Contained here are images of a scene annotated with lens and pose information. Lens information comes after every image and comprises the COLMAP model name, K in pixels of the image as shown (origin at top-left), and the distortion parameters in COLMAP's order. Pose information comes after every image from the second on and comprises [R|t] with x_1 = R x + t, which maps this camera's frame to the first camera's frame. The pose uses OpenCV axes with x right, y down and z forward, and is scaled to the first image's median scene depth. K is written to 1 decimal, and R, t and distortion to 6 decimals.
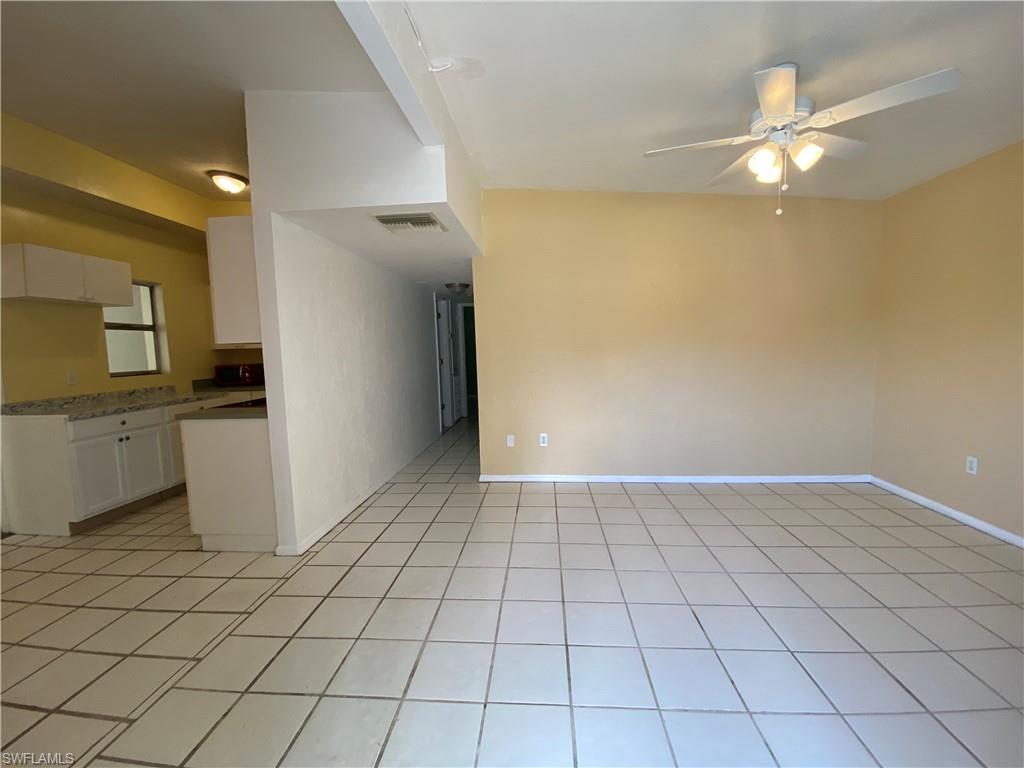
lens RADIAL K [[414.7, 0, 515.6], [0, 414.7, 383.2], [0, 0, 1]] dist [0.026702, -0.024045]
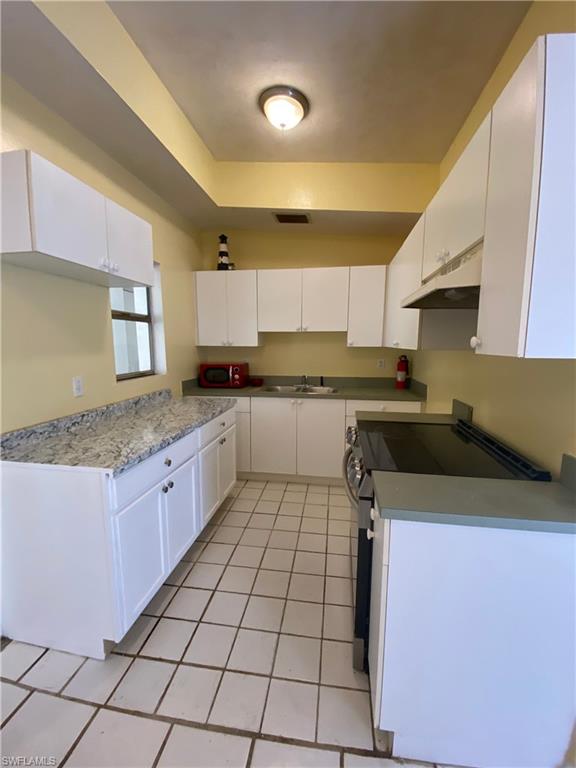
lens RADIAL K [[311.0, 0, 288.0], [0, 311.0, 384.0], [0, 0, 1]] dist [0.026702, -0.024045]
pose [[0.996715, 0.040952, -0.069871, -0.685890], [-0.037515, 0.998054, 0.049813, -0.056633], [0.071775, -0.047029, 0.996312, 0.501480]]
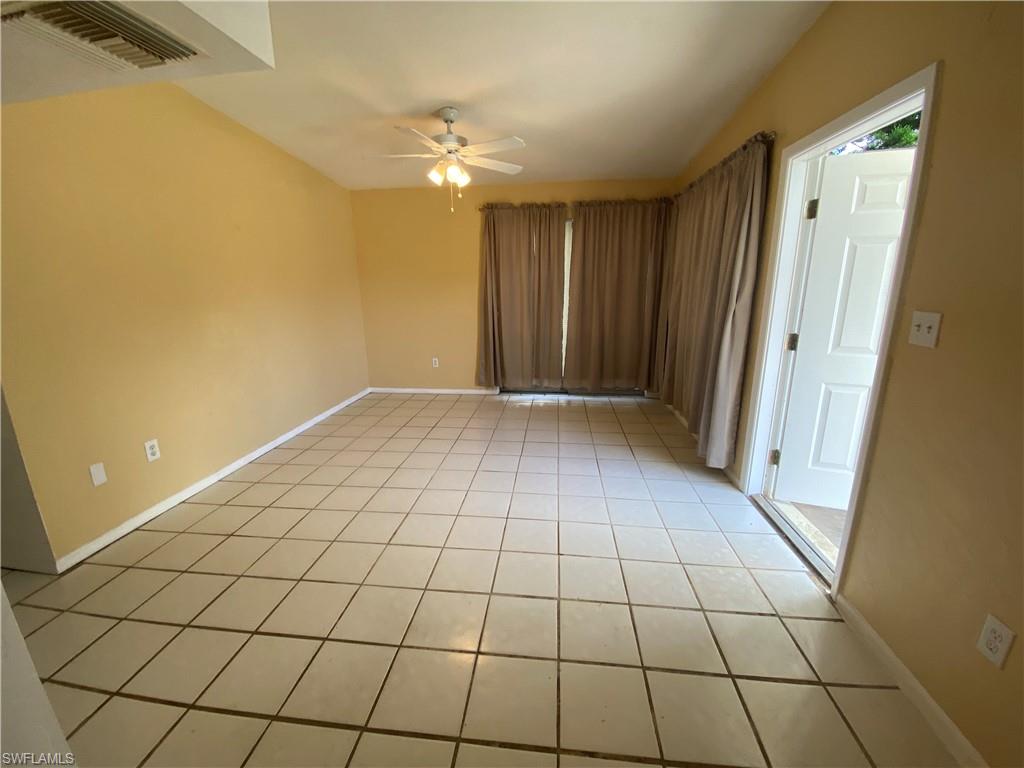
lens RADIAL K [[414.7, 0, 515.6], [0, 414.7, 383.2], [0, 0, 1]] dist [0.026702, -0.024045]
pose [[0.035731, -0.211747, 0.976671, -0.570837], [0.103308, 0.972842, 0.207138, -0.043196], [-0.994007, 0.093497, 0.056636, 0.436083]]
